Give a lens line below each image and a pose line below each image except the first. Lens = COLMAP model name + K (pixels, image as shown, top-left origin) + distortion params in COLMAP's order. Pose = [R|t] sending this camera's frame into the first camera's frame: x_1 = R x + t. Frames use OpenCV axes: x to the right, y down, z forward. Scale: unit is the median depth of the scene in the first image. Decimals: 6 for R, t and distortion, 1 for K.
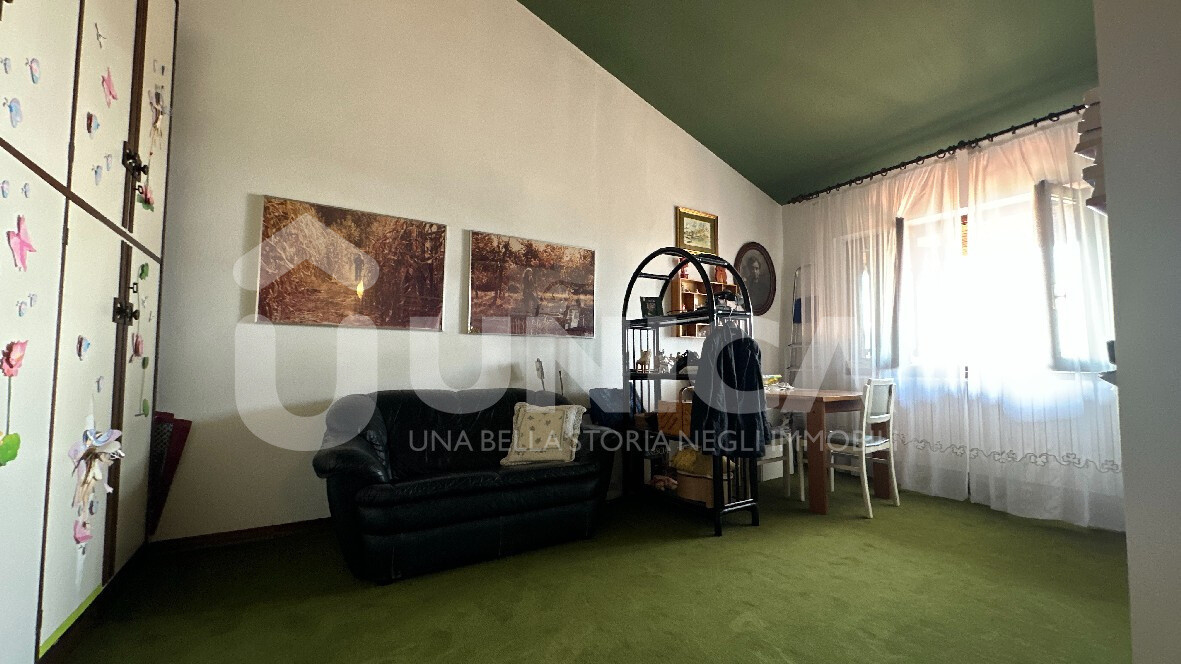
lens RADIAL K [[474.2, 0, 591.9], [0, 474.2, 331.6], [0, 0, 1]] dist [-0.002250, -0.000072]
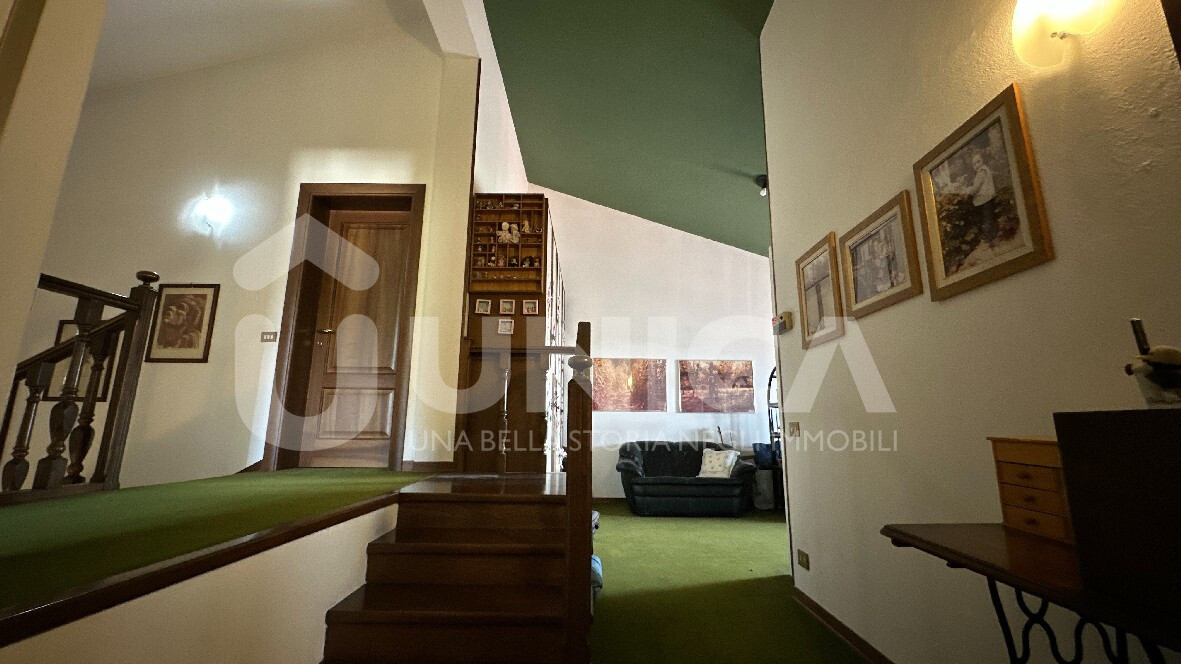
lens RADIAL K [[474.2, 0, 588.2], [0, 474.2, 328.7], [0, 0, 1]] dist [-0.002250, -0.000072]
pose [[0.848914, -0.102369, -0.518522, 0.471870], [0.031616, 0.989142, -0.143520, -0.069924], [0.527584, 0.105443, 0.842934, -0.901771]]
